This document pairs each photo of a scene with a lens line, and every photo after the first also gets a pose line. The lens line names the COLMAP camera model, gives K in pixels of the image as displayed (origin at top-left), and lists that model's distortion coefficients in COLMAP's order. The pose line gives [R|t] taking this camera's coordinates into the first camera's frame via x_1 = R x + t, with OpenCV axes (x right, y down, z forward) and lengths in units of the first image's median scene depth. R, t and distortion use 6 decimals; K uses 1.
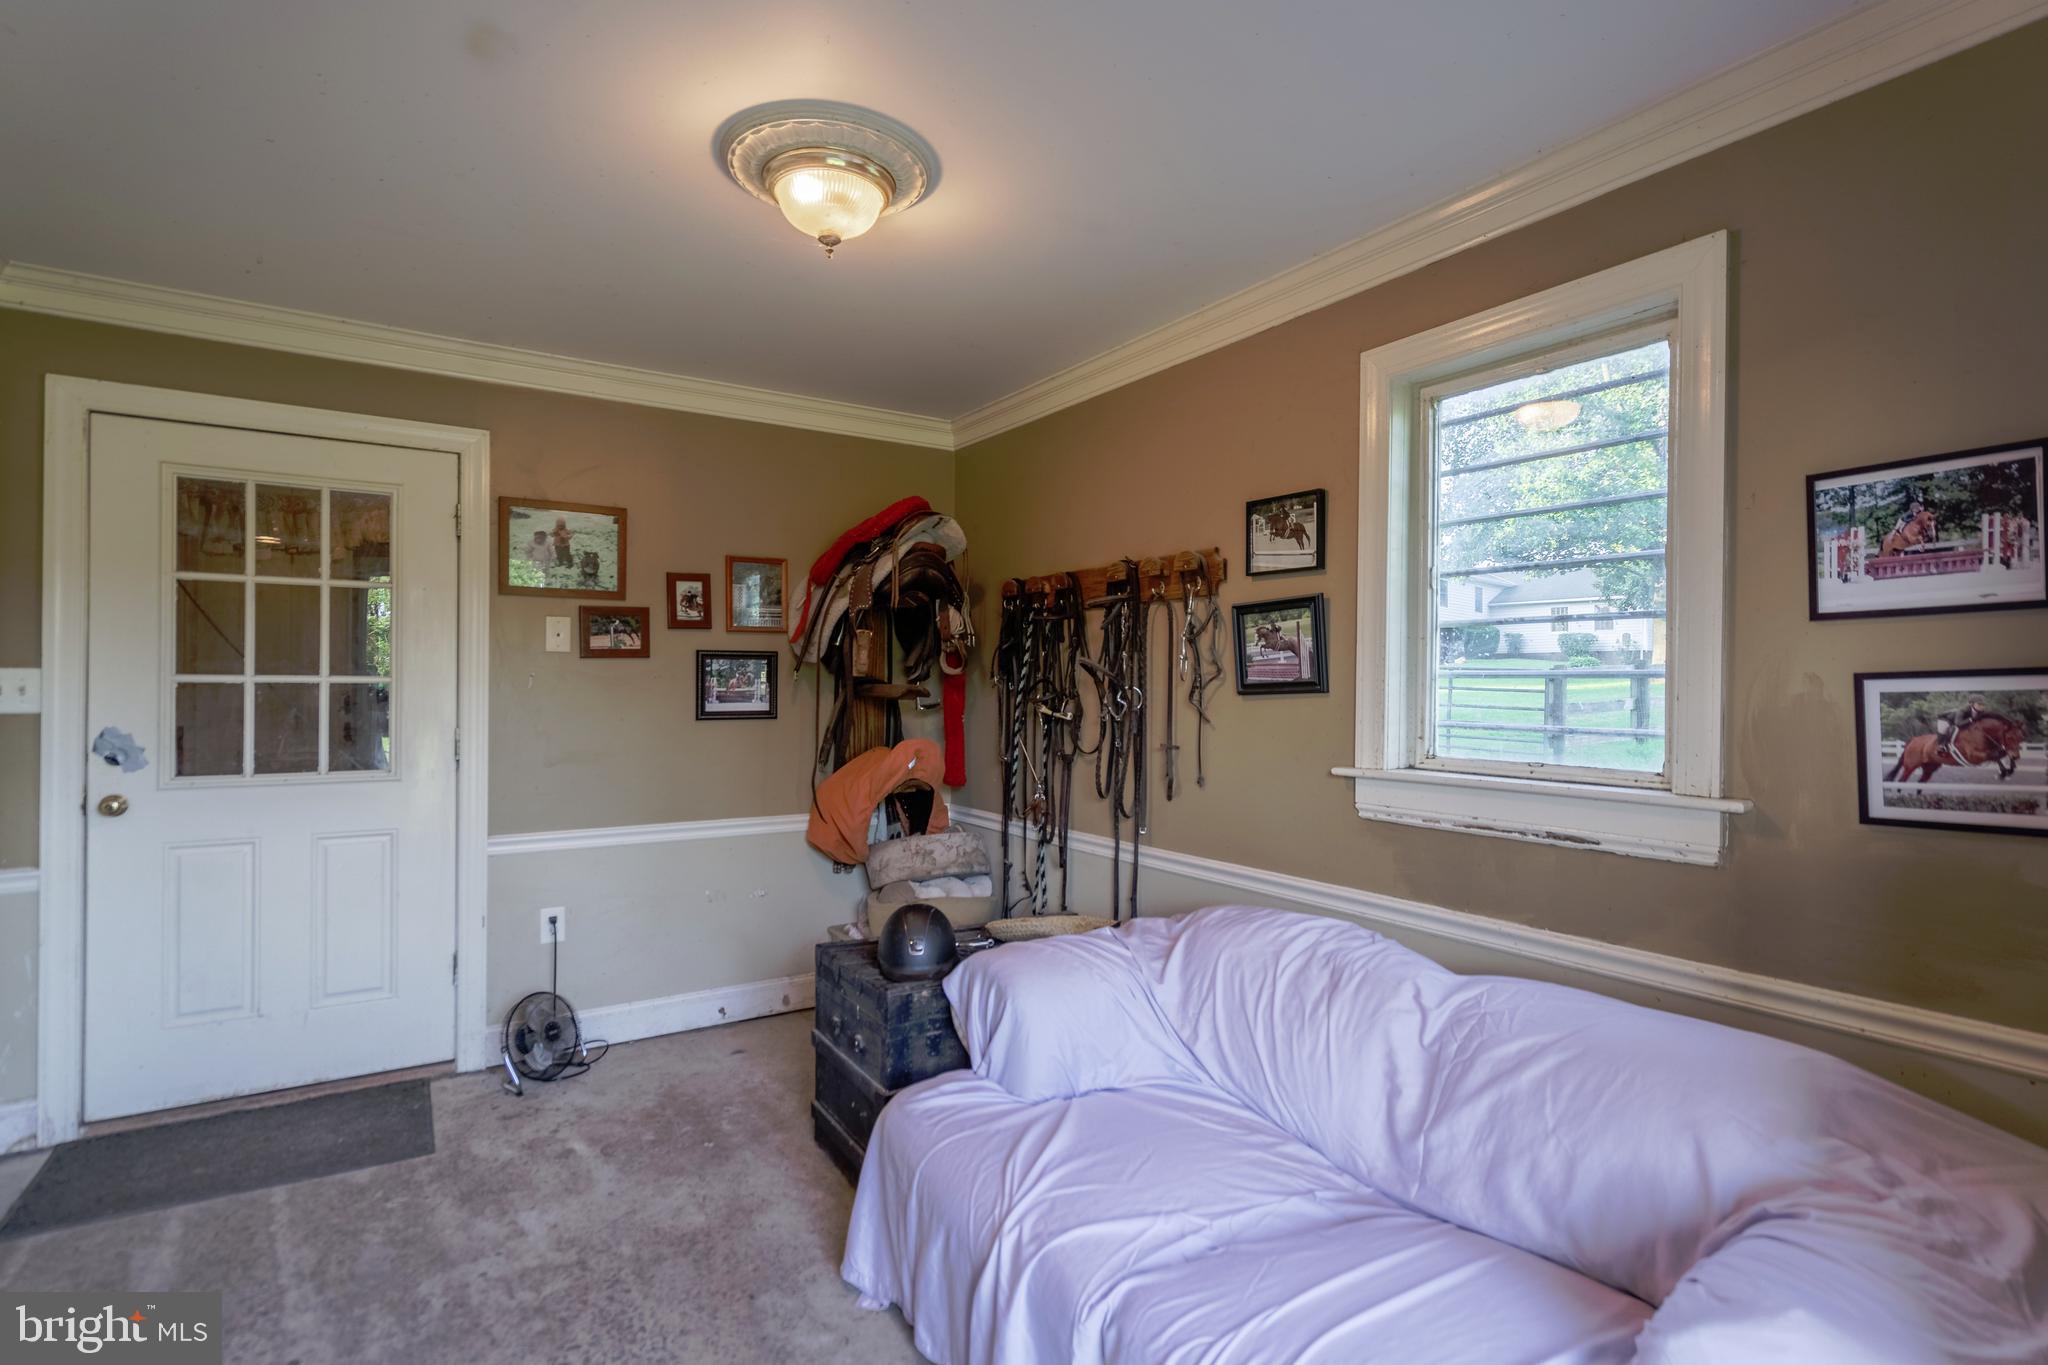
lens RADIAL K [[1022.1, 0, 1022.7], [0, 1022.1, 684.4], [0, 0, 1]] dist [-0.007585, 0.003942]
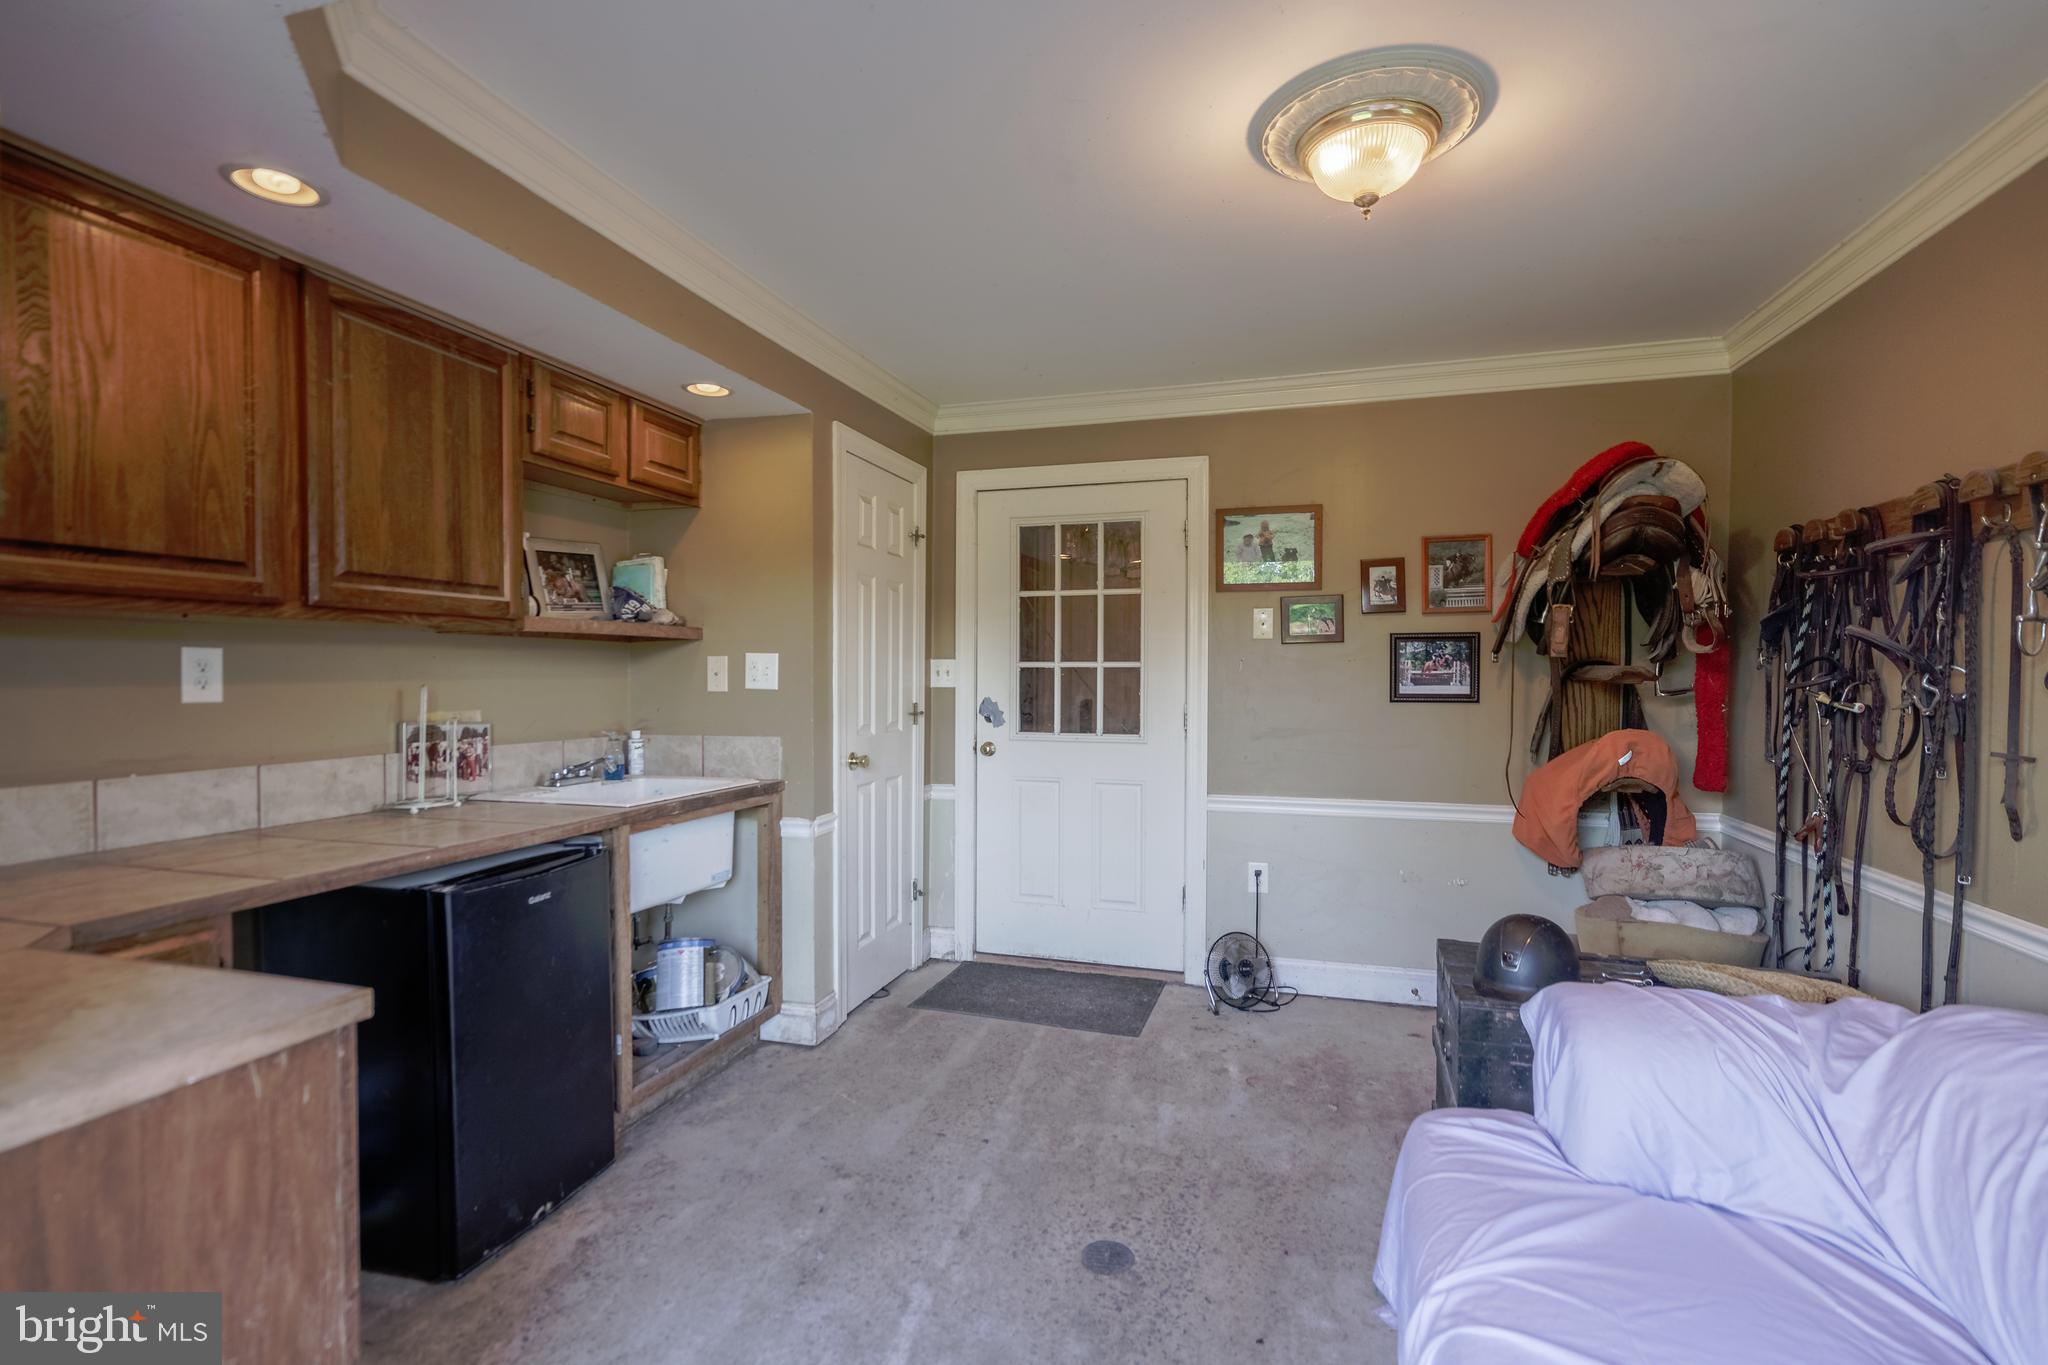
lens RADIAL K [[957.4, 0, 1013.3], [0, 957.4, 684.7], [0, 0, 1]] dist [-0.004822, 0.002183]
pose [[0.622083, 0.008053, -0.782910, 0.221275], [0.003326, 0.999911, 0.012928, 0.004531], [0.782944, -0.010646, 0.622001, 0.123593]]
